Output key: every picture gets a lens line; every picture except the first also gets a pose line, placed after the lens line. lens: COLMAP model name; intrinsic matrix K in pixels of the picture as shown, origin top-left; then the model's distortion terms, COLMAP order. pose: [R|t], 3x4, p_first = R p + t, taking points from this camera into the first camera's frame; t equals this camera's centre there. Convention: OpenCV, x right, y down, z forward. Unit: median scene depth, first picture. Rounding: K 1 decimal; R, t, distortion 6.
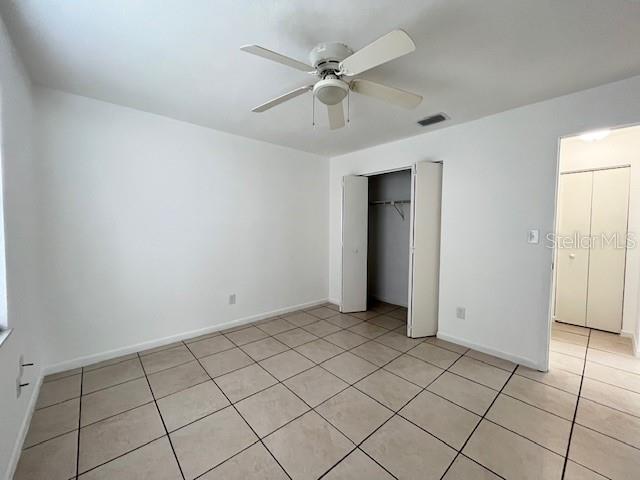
lens RADIAL K [[256.6, 0, 316.5], [0, 256.6, 237.1], [0, 0, 1]] dist [0.001808, -0.000187]
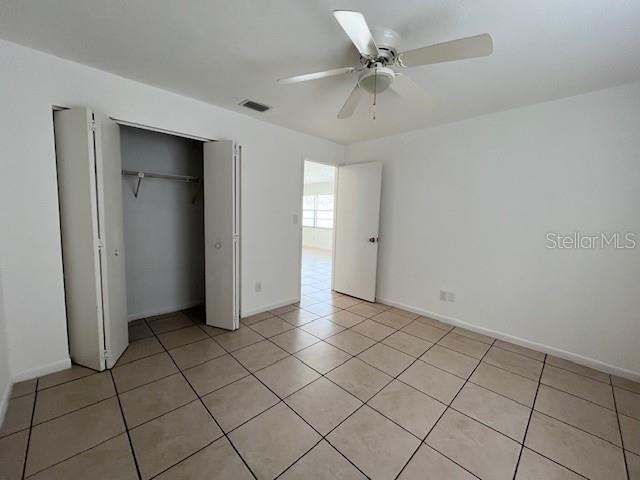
lens RADIAL K [[257.6, 0, 320.0], [0, 257.6, 240.0], [0, 0, 1]] dist [0.001448, 0.000375]
pose [[-0.054622, -0.116802, 0.991652, -0.610387], [0.008880, 0.993039, 0.117454, -0.053712], [-0.998468, 0.015222, -0.053205, 0.801936]]
